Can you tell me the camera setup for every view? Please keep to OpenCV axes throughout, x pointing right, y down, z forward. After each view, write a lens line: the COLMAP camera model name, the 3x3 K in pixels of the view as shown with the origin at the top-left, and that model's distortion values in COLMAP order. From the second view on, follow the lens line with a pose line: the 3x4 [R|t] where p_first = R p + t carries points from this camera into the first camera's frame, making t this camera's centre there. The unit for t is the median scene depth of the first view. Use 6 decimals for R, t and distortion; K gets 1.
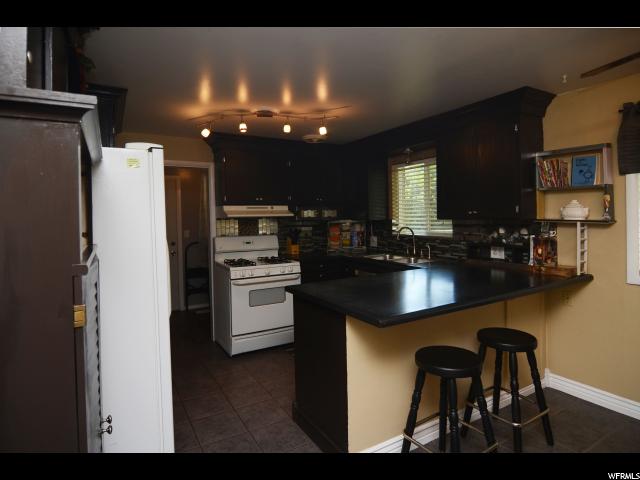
lens RADIAL K [[358.7, 0, 320.0], [0, 358.7, 240.0], [0, 0, 1]] dist [0.002395, 0.000061]
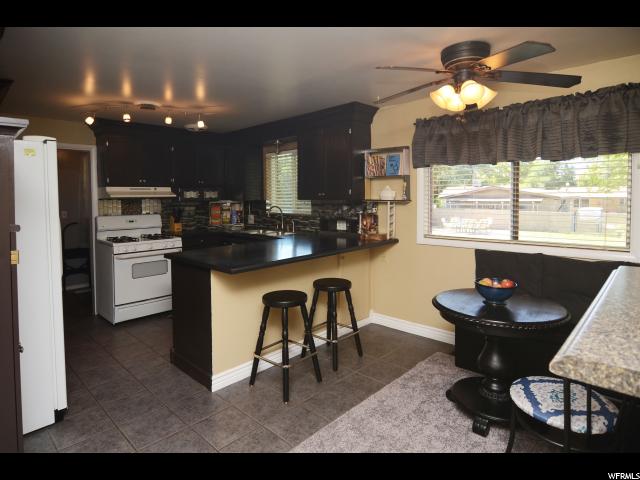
lens RADIAL K [[364.2, 0, 307.0], [0, 364.2, 207.4], [0, 0, 1]] dist [-0.002043, -0.000893]
pose [[0.968473, -0.004173, 0.249083, 0.046566], [0.014292, 0.999144, -0.038832, 0.019317], [-0.248708, 0.041167, 0.967703, -0.229805]]
